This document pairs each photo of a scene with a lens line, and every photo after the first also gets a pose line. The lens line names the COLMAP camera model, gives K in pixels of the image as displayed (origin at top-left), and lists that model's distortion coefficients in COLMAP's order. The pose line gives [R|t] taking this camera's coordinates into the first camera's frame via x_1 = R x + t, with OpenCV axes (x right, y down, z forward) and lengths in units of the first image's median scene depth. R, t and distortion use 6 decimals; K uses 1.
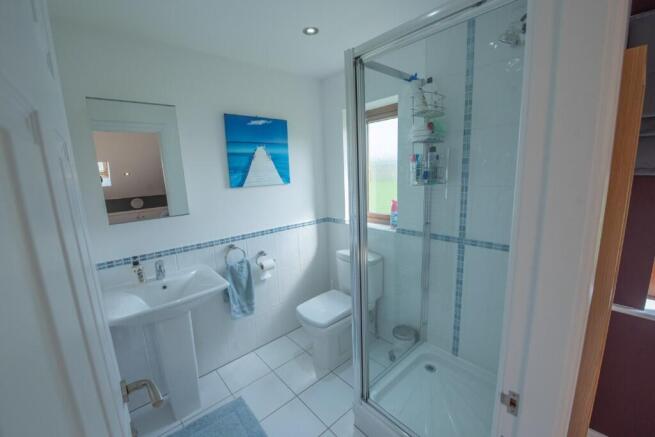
lens RADIAL K [[261.6, 0, 326.6], [0, 261.6, 220.5], [0, 0, 1]] dist [-0.016425, -0.001058]
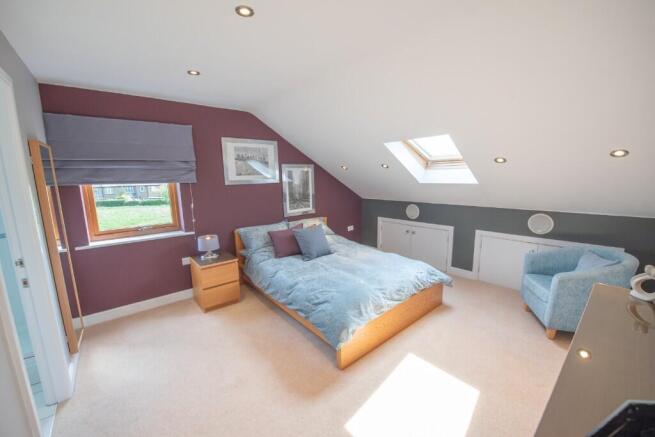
lens RADIAL K [[261.6, 0, 328.1], [0, 261.6, 219.1], [0, 0, 1]] dist [-0.016425, -0.001058]
pose [[0.024697, -0.123263, 0.992067, -0.484872], [0.192257, 0.974430, 0.116286, 0.142574], [-0.981034, 0.187860, 0.047764, -0.644195]]
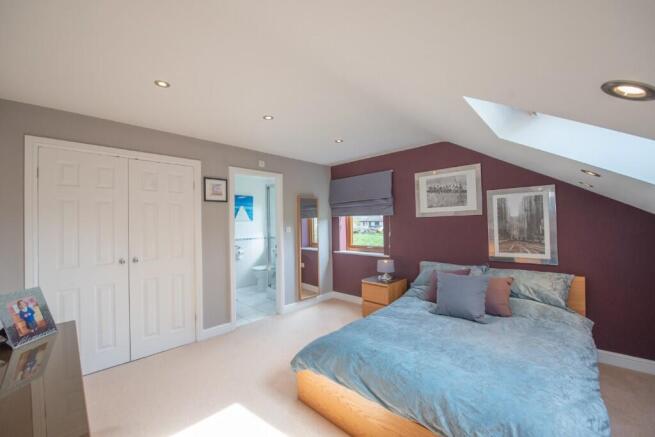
lens RADIAL K [[261.6, 0, 330.4], [0, 261.6, 218.5], [0, 0, 1]] dist [-0.016425, -0.001058]
pose [[0.995679, 0.020835, 0.090494, 0.382710], [-0.002443, 0.980045, -0.198761, 0.343706], [-0.092829, 0.197681, 0.975861, -1.556441]]
